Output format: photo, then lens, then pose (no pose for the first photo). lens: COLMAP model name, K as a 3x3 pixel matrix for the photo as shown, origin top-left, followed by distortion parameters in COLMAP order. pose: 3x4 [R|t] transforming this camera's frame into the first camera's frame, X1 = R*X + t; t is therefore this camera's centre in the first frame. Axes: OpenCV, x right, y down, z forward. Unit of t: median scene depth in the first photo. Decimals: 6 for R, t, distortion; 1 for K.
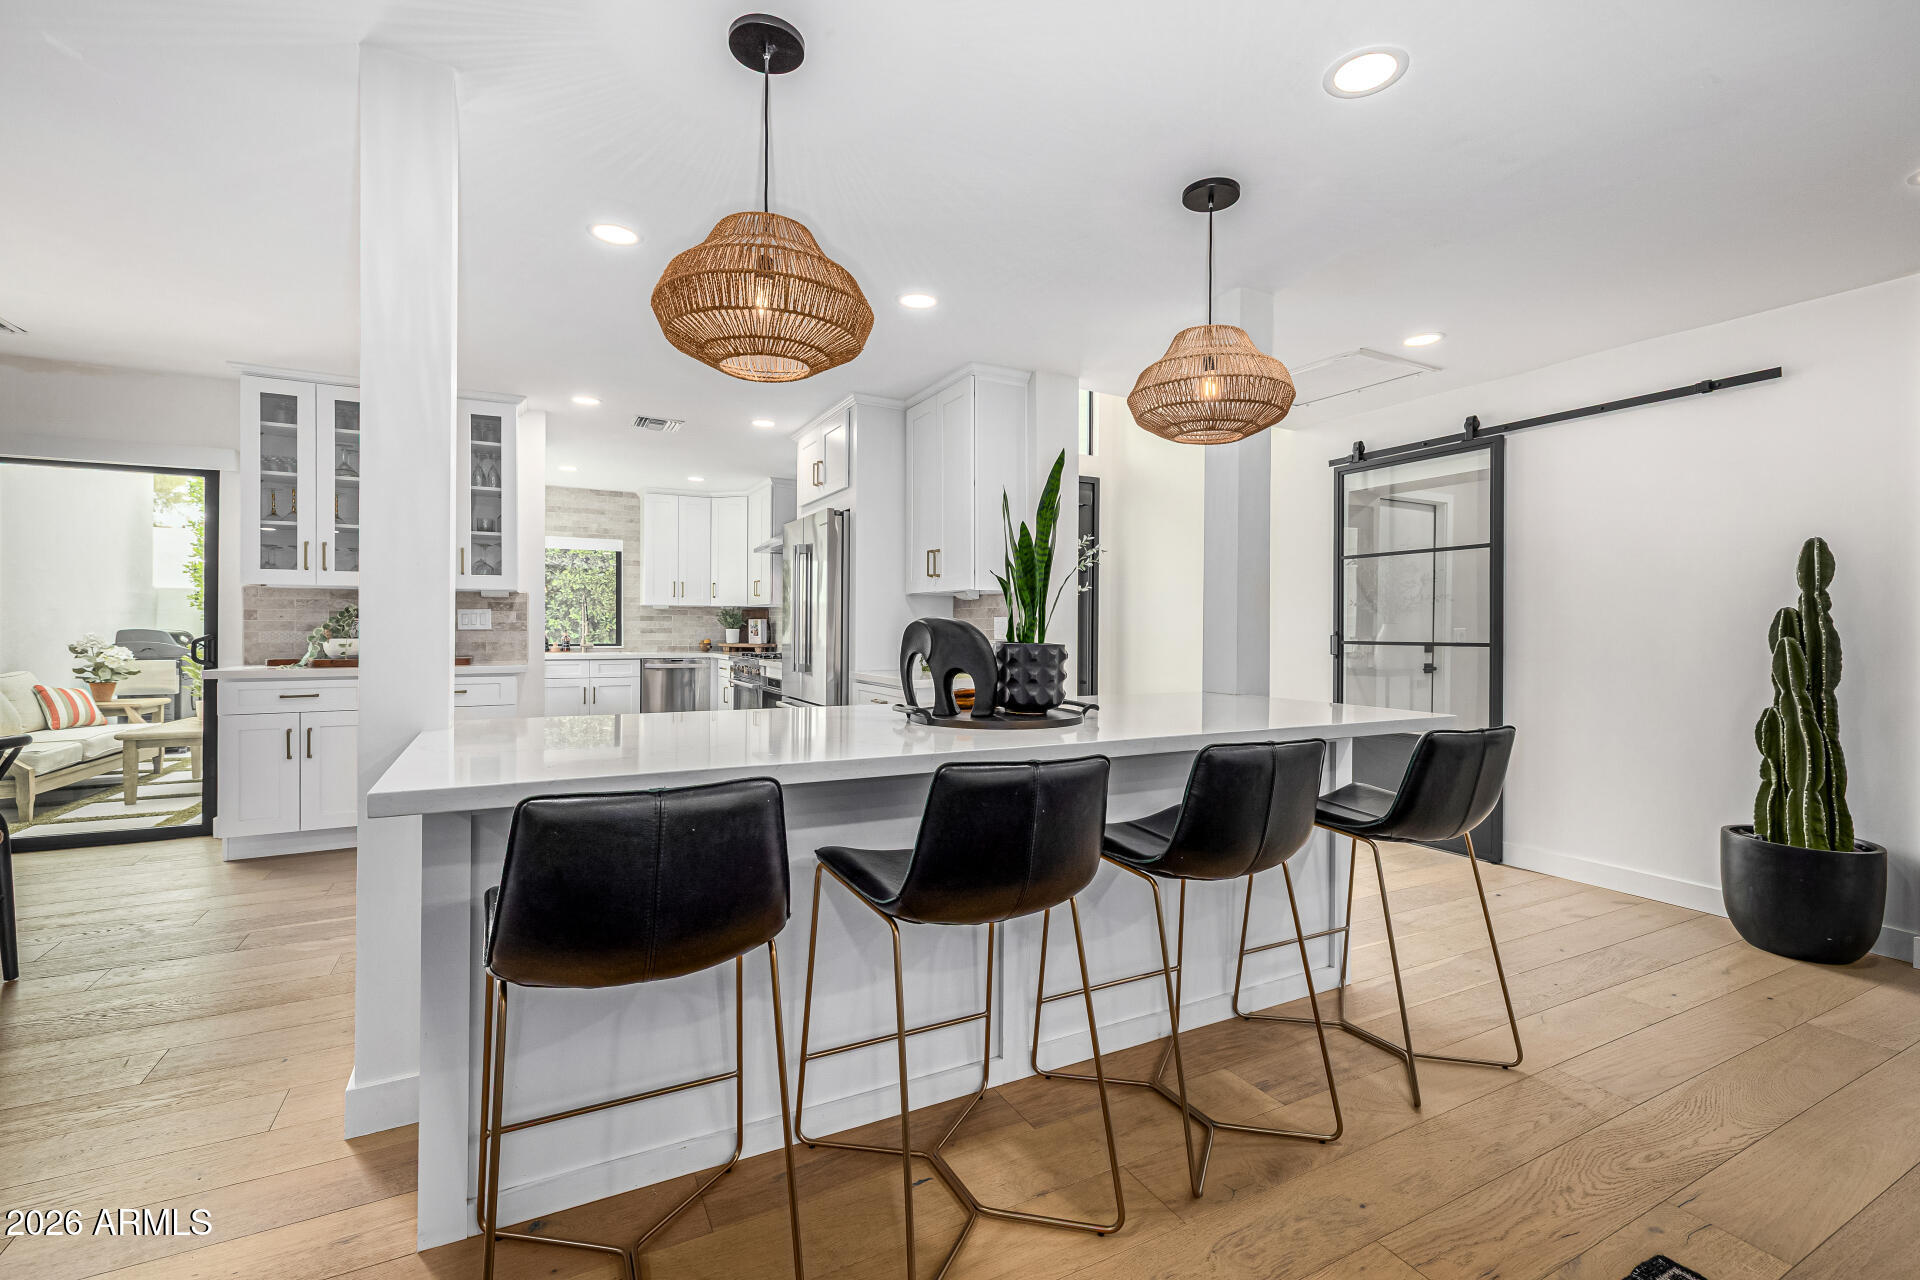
lens RADIAL K [[816.1, 0, 995.1], [0, 816.1, 634.9], [0, 0, 1]] dist [0.001380, -0.000077]
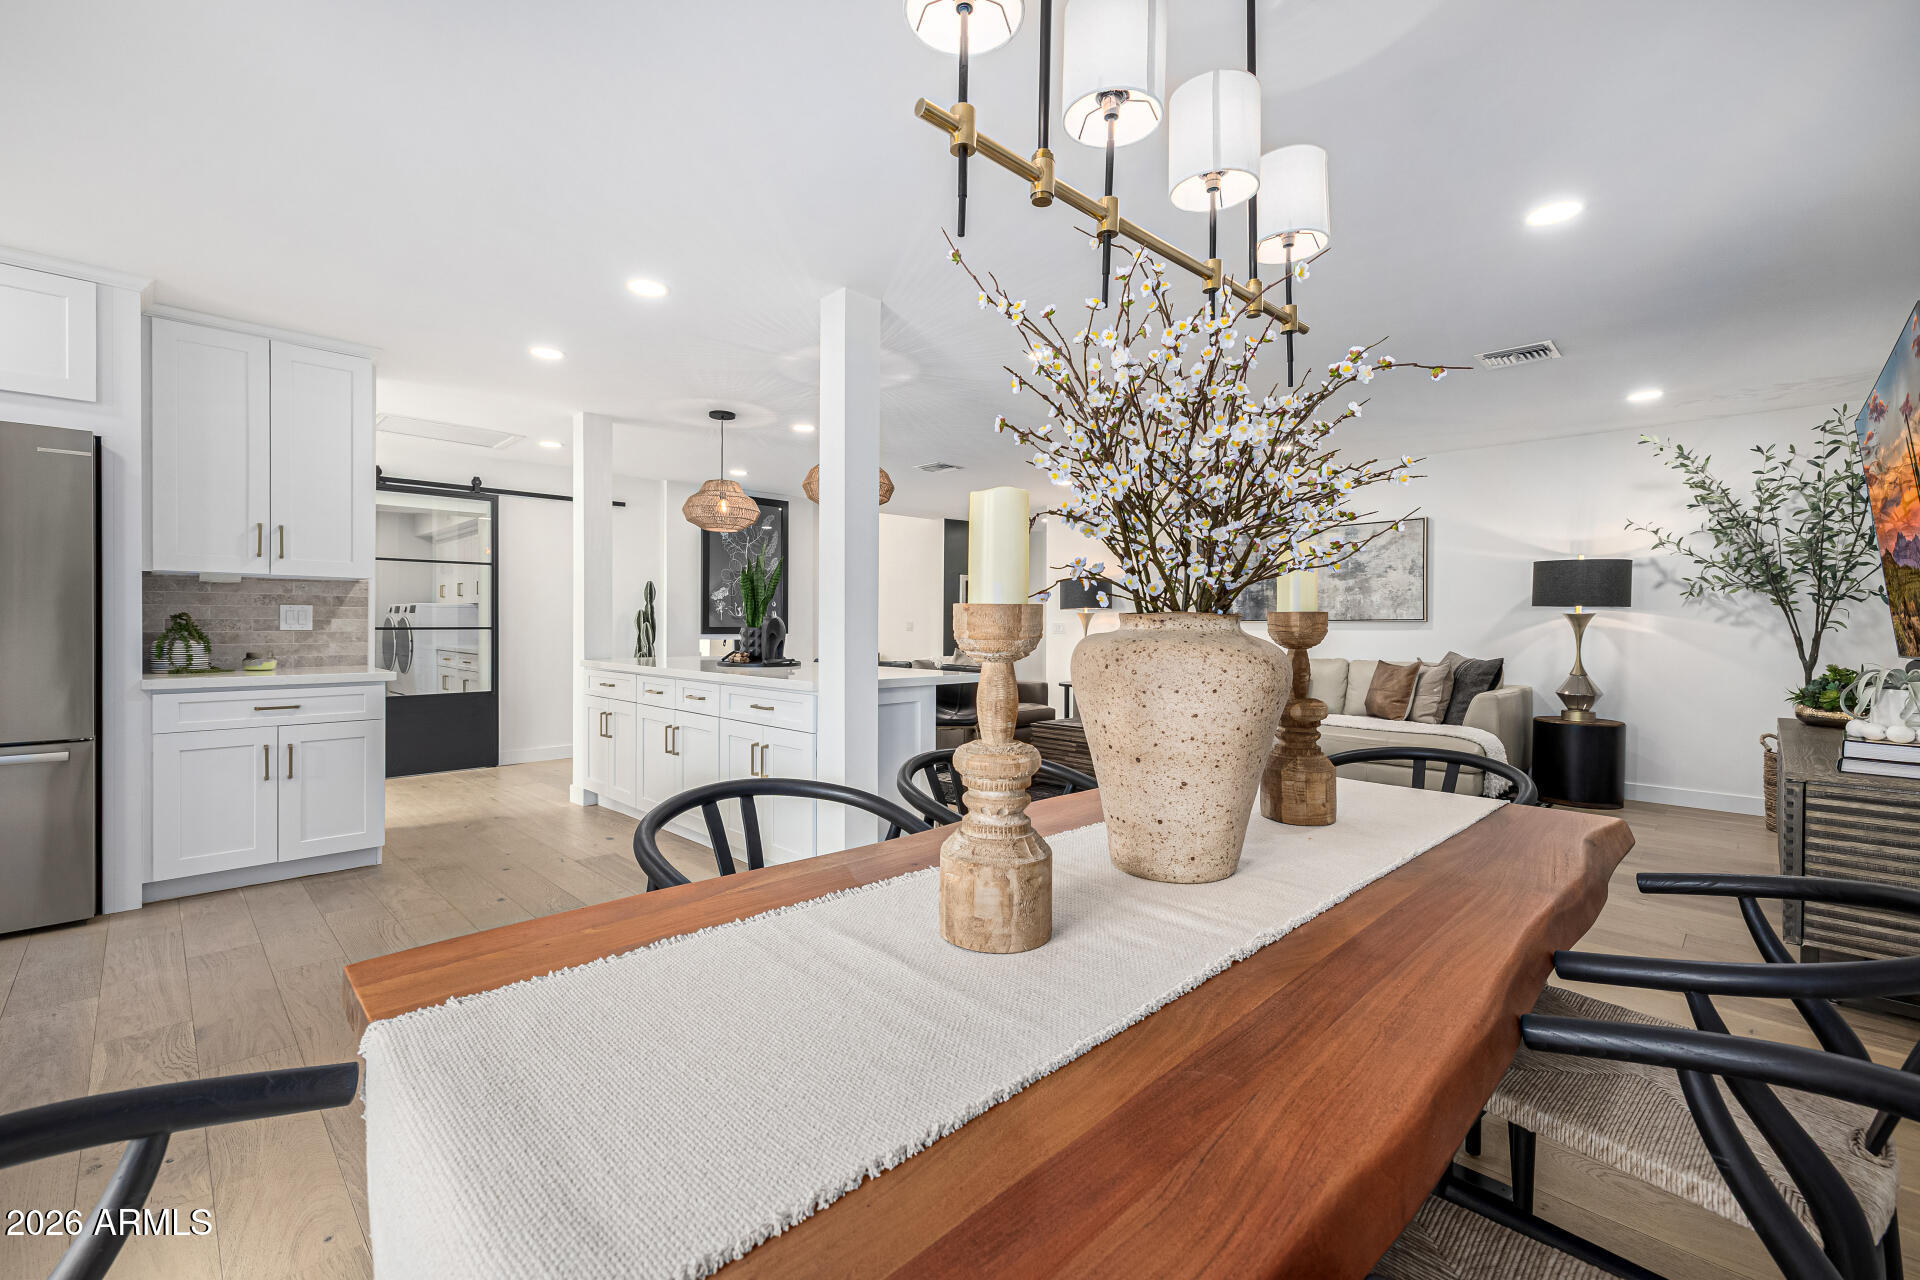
lens RADIAL K [[816.1, 0, 947.5], [0, 816.1, 629.6], [0, 0, 1]] dist [0.001380, -0.000077]
pose [[-0.241387, -0.011776, 0.970357, -0.630590], [0.003104, 0.999912, 0.012907, -0.002740], [-0.970424, 0.006127, -0.241329, 0.311139]]
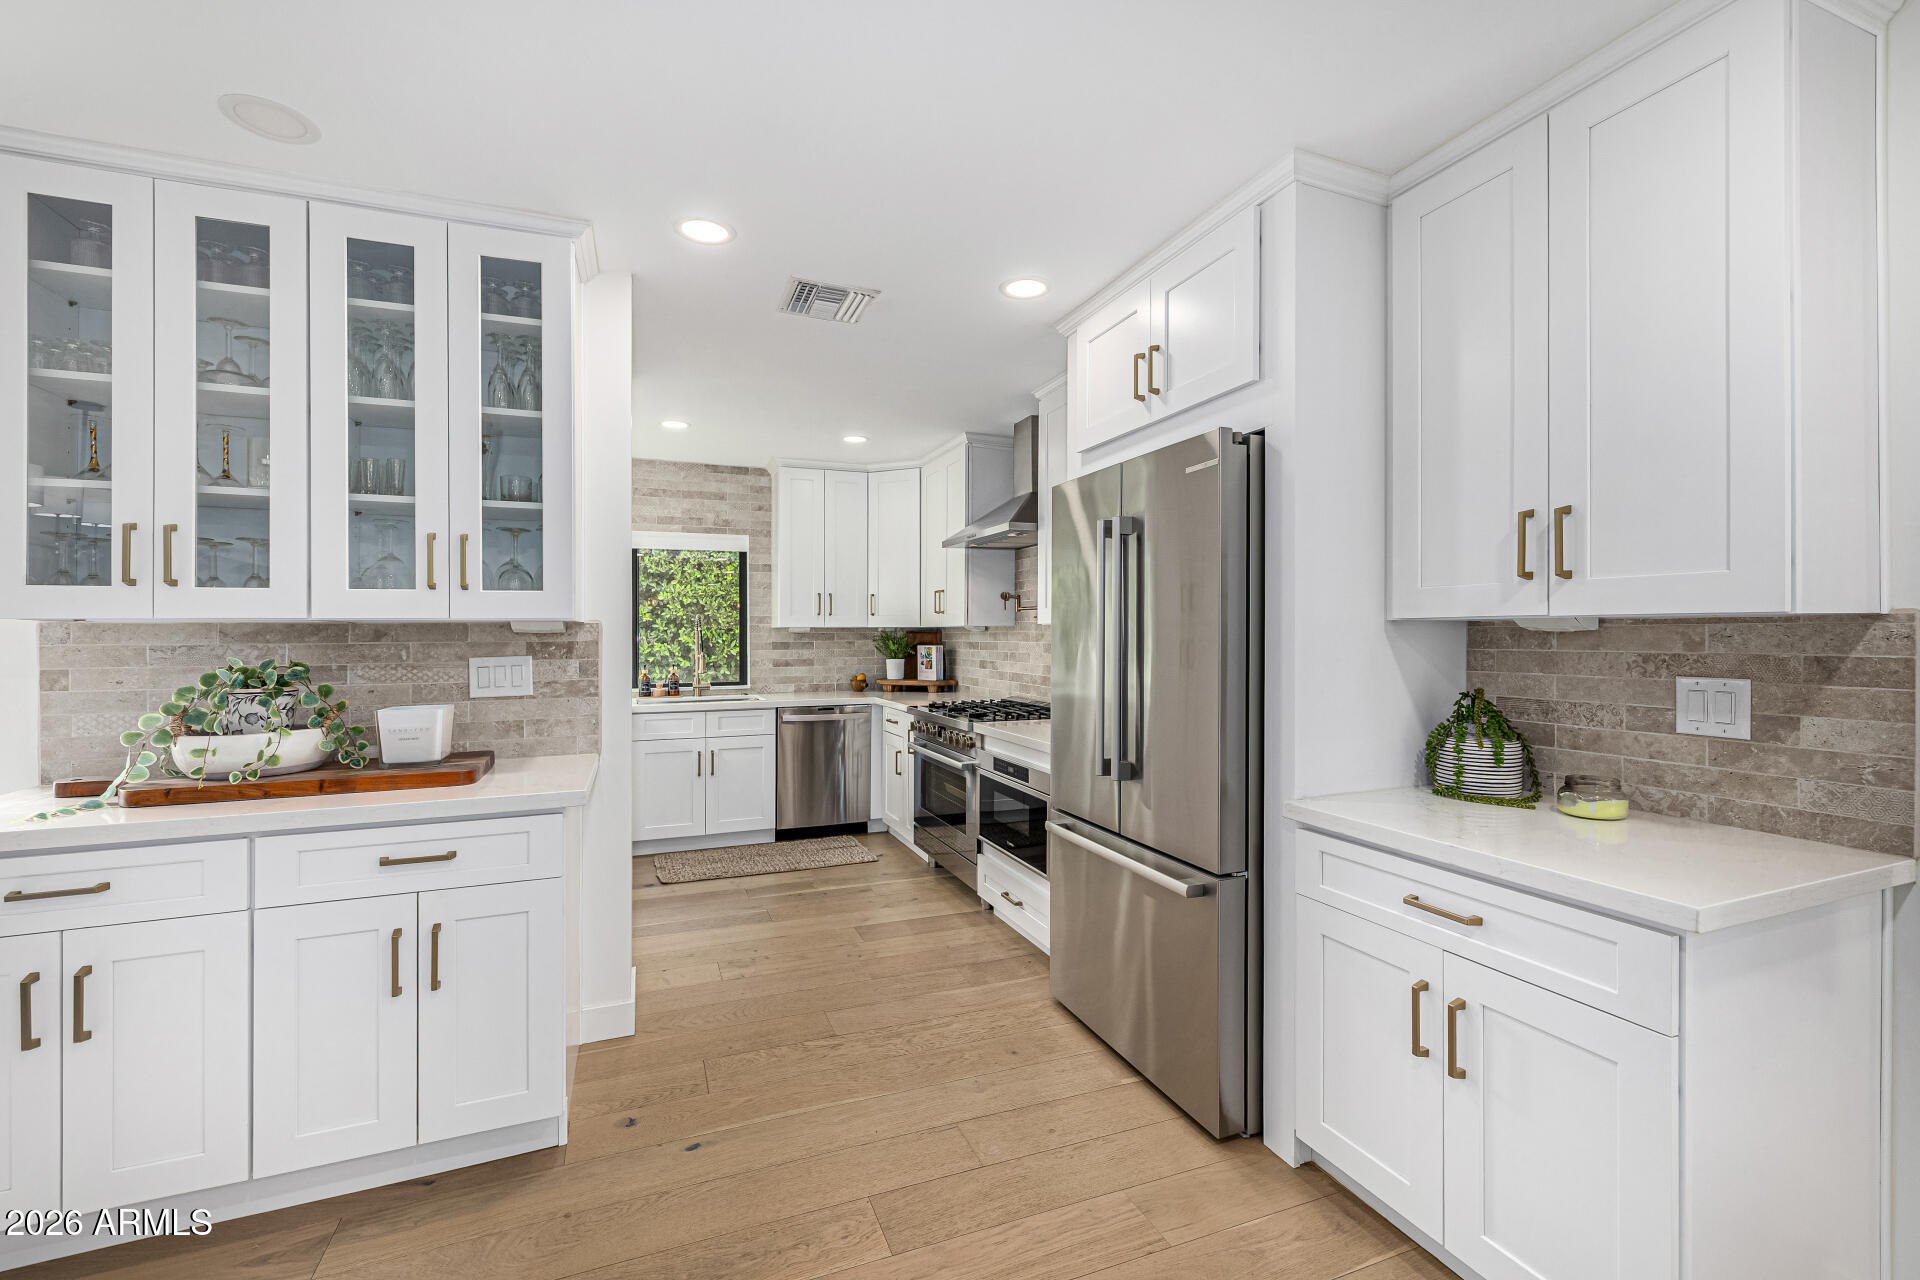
lens RADIAL K [[816.1, 0, 969.5], [0, 816.1, 632.1], [0, 0, 1]] dist [0.001380, -0.000077]
pose [[0.990182, -0.007402, -0.139591, -0.174612], [0.006087, 0.999933, -0.009845, -0.025559], [0.139654, 0.008899, 0.990160, 0.339017]]
